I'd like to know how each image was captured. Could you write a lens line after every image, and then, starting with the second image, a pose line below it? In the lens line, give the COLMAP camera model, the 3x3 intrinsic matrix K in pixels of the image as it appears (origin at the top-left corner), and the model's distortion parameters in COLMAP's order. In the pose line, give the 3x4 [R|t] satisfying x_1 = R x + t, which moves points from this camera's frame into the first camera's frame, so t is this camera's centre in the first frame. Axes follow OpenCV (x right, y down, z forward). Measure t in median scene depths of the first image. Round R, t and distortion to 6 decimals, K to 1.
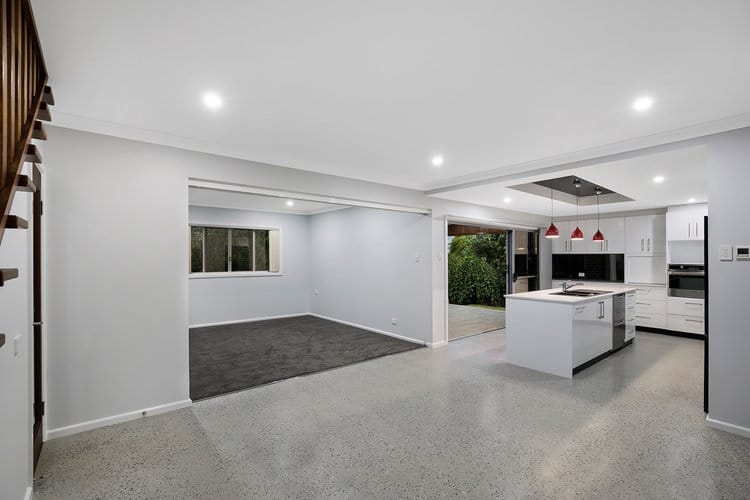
lens RADIAL K [[346.4, 0, 377.4], [0, 346.4, 252.7], [0, 0, 1]] dist [-0.027206, -0.000590]
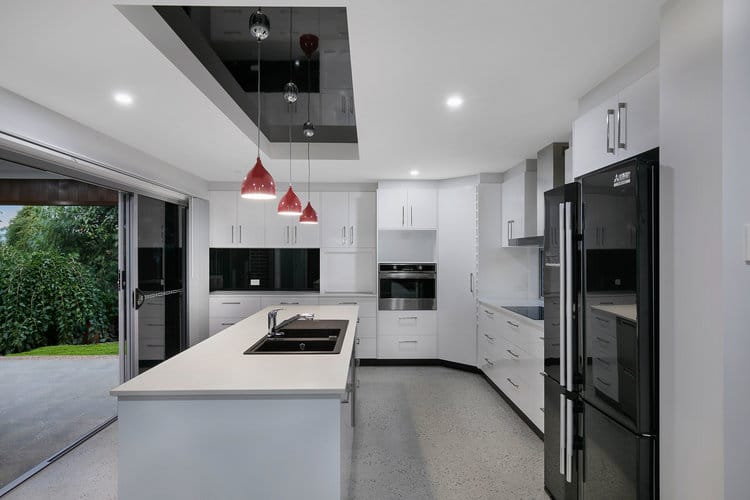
lens RADIAL K [[413.4, 0, 377.5], [0, 413.4, 251.5], [0, 0, 1]] dist [-0.041116, -0.001932]
pose [[0.599326, 0.003962, 0.800495, 0.088930], [-0.011227, 0.999931, 0.003456, 0.003069], [-0.800426, -0.011058, 0.599330, 0.243808]]
